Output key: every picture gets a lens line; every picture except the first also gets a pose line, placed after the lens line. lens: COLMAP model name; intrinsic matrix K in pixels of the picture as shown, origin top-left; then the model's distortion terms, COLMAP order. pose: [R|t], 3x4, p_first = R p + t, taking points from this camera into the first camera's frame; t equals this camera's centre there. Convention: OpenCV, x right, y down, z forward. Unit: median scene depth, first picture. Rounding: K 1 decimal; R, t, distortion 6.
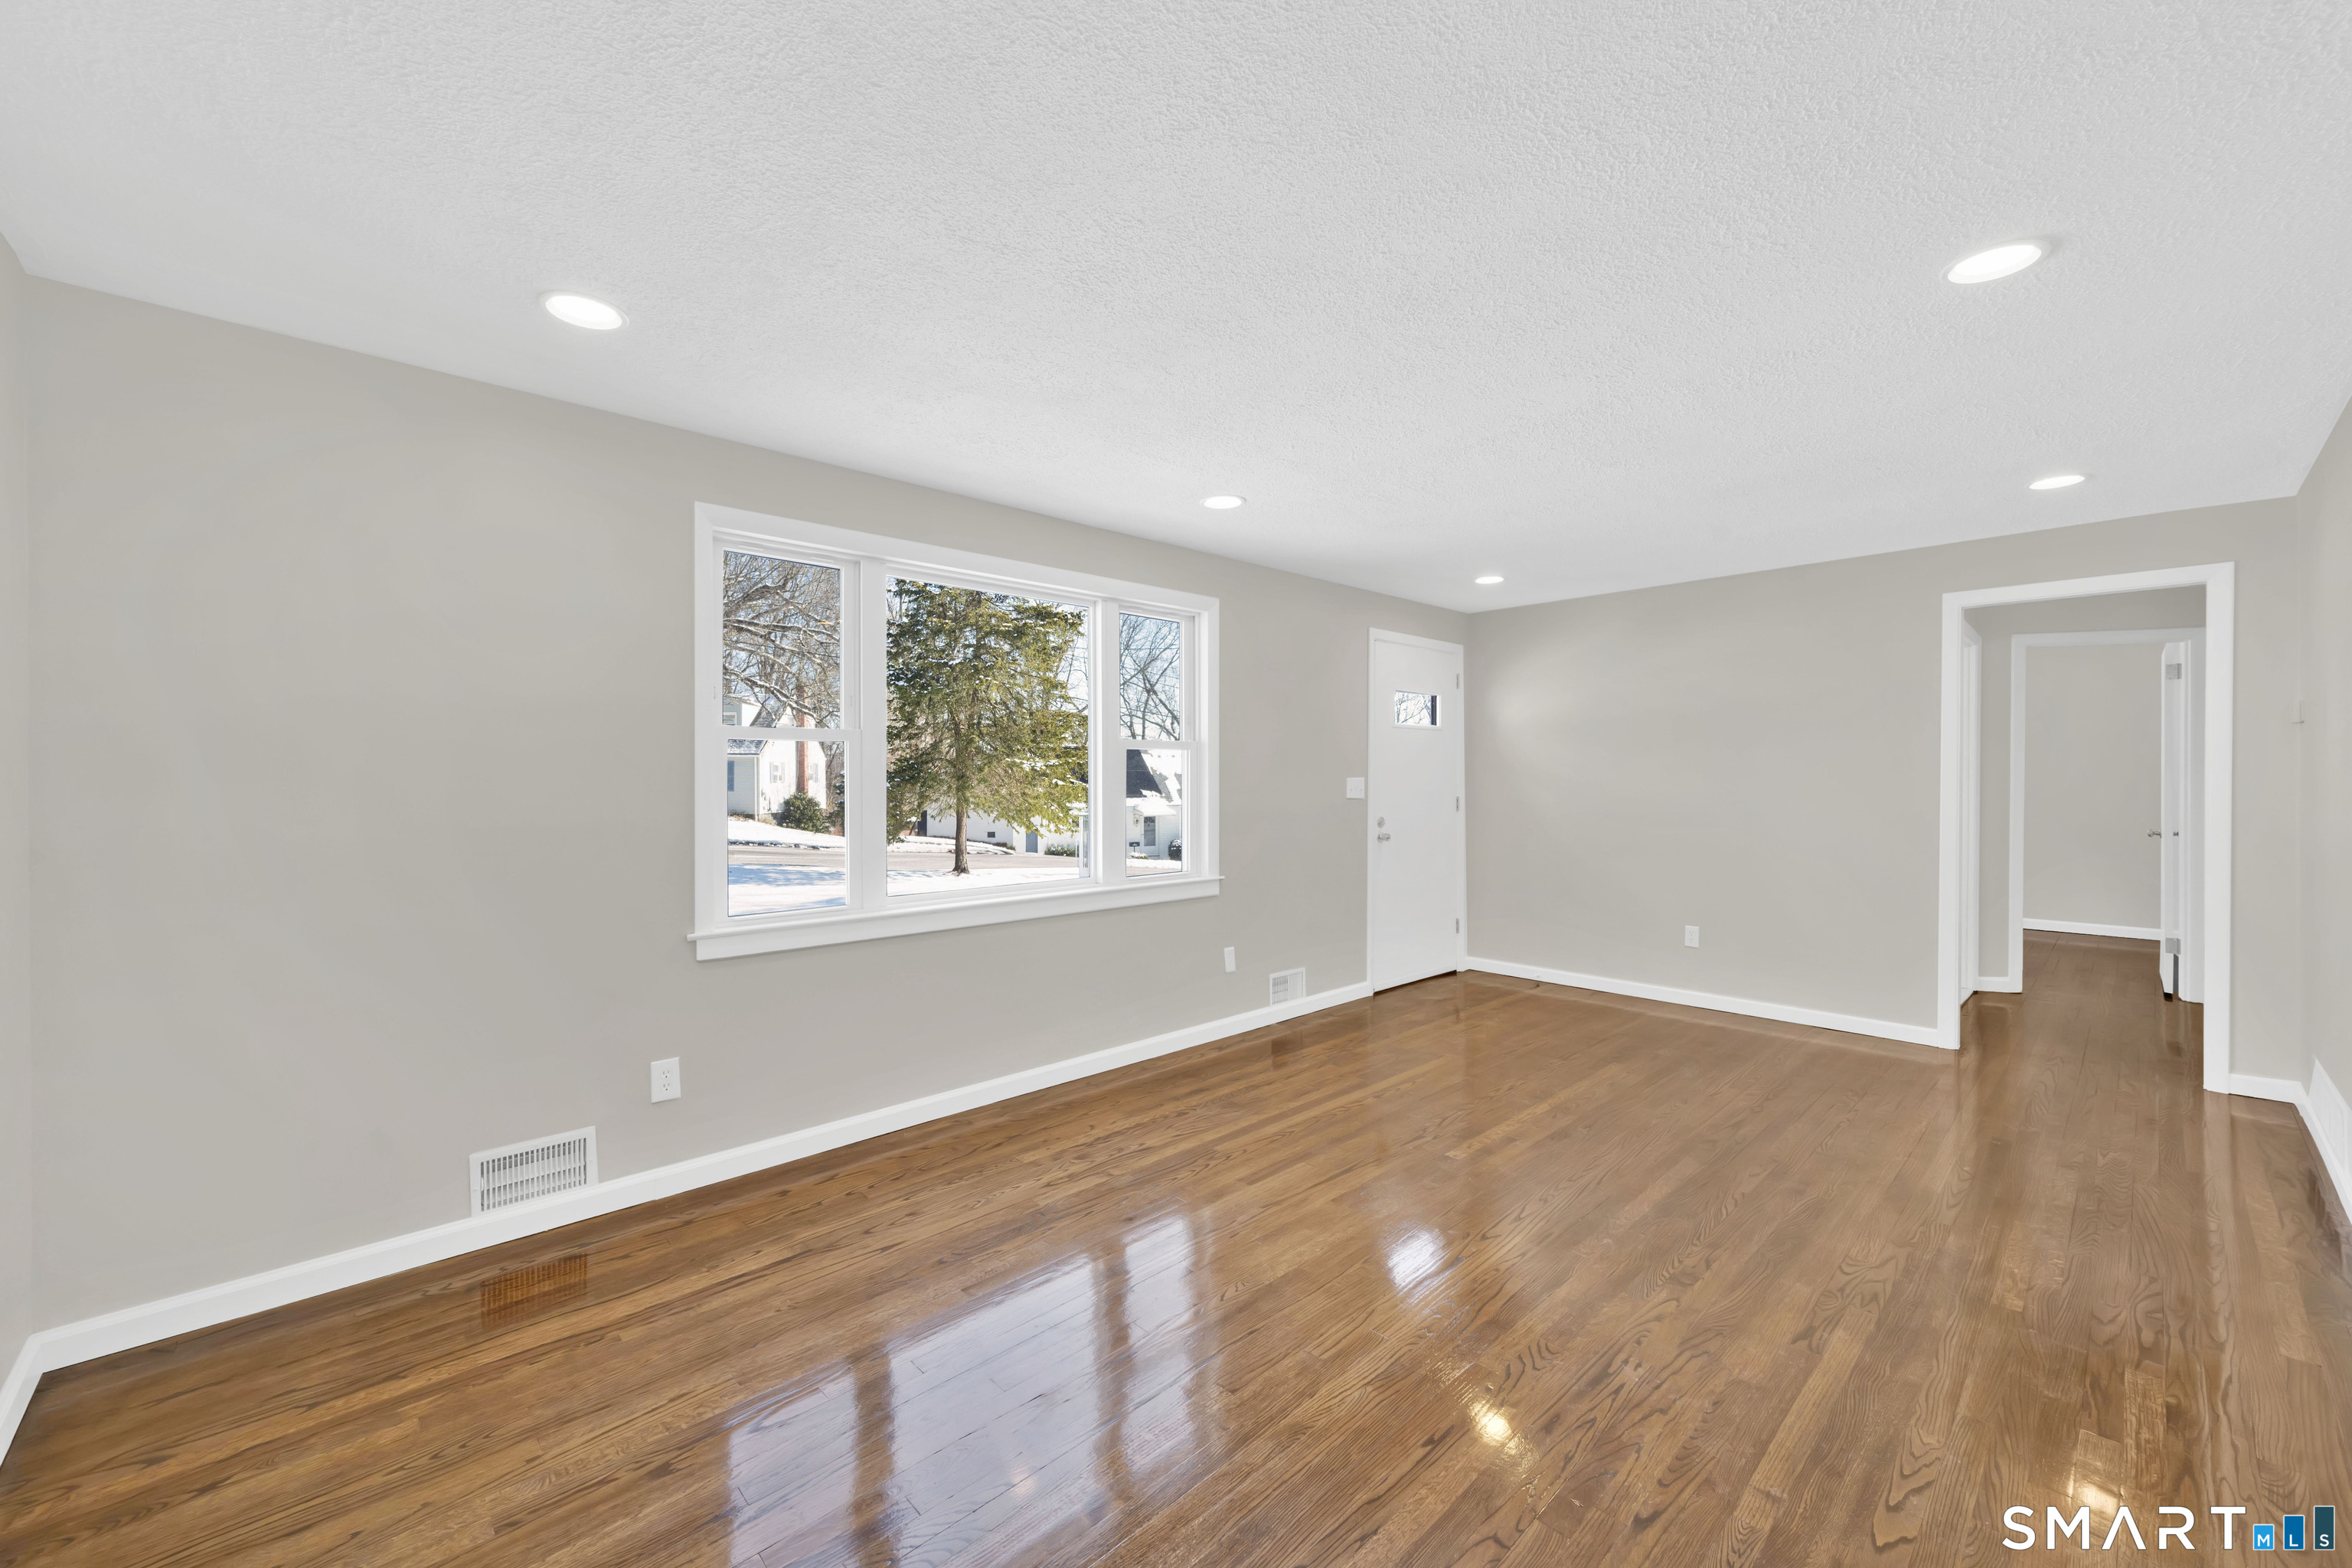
lens RADIAL K [[921.9, 0, 1177.1], [0, 921.9, 775.2], [0, 0, 1]] dist [-0.017395, 0.006117]
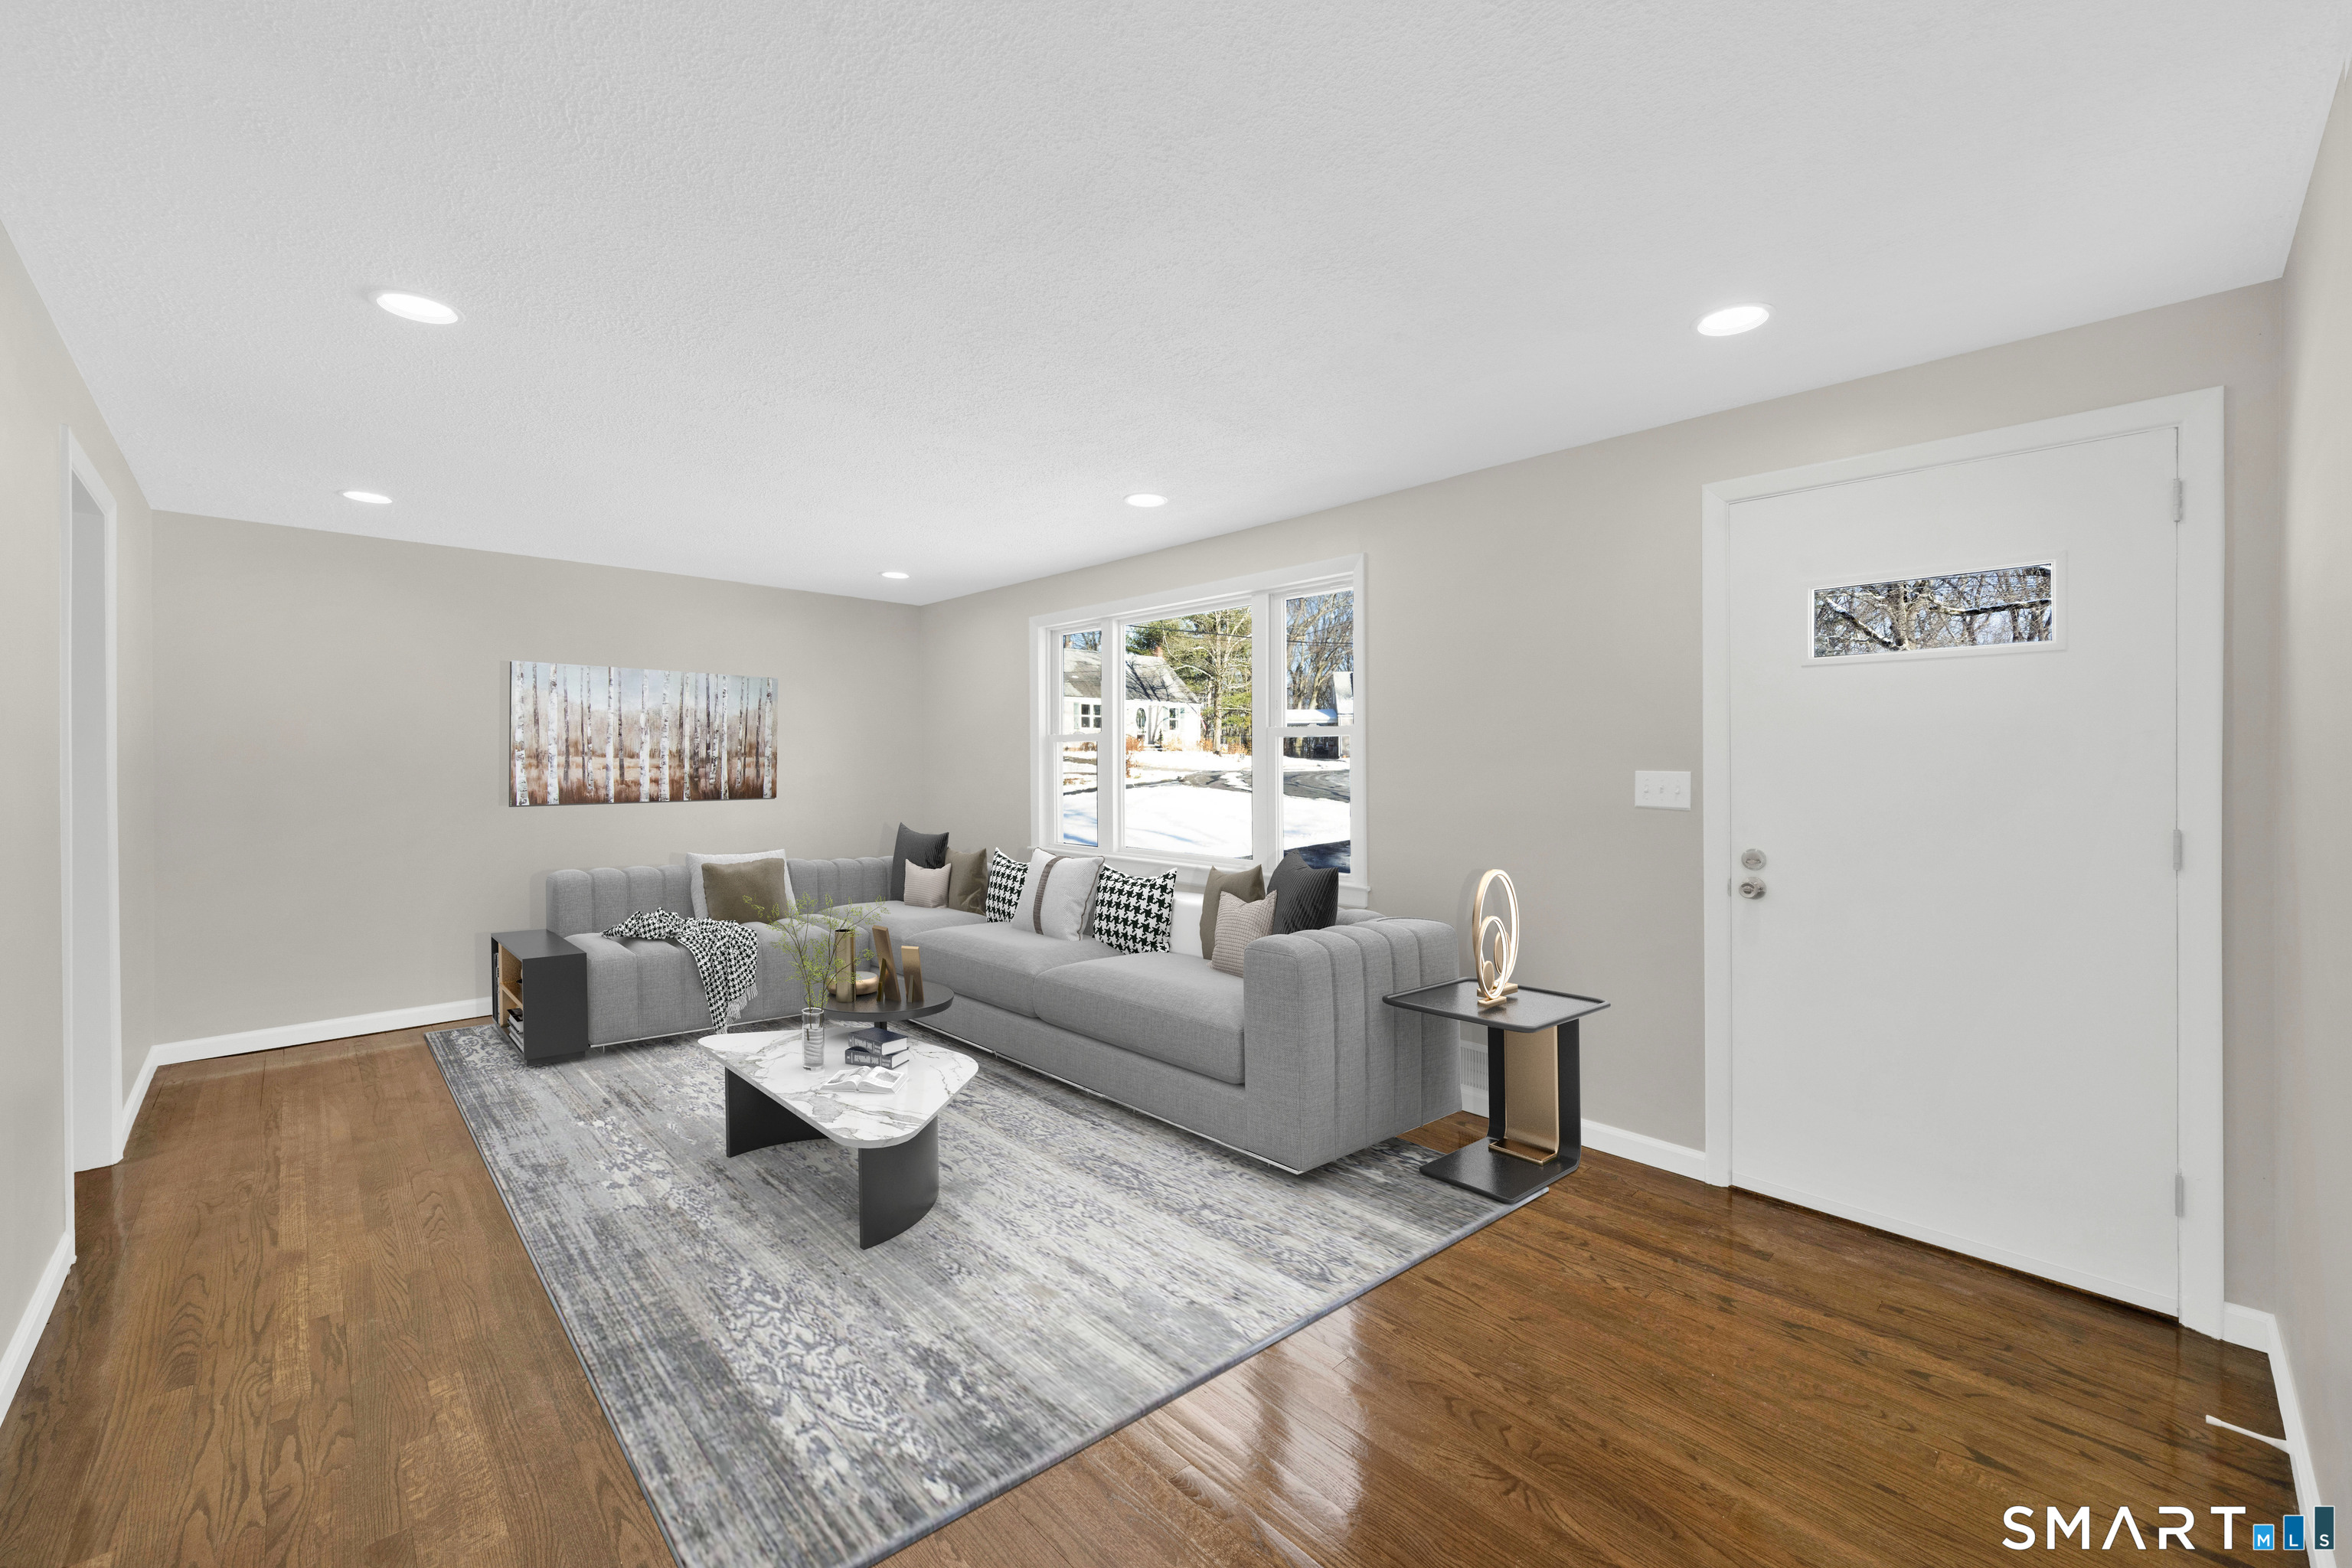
lens RADIAL K [[926.6, 0, 1182.8], [0, 926.6, 758.4], [0, 0, 1]] dist [0.000577, 0.000044]
pose [[0.017719, 0.002704, -0.999839, 0.734191], [-0.001567, 0.999995, 0.002677, -0.005363], [0.999842, 0.001519, 0.017723, 0.685762]]
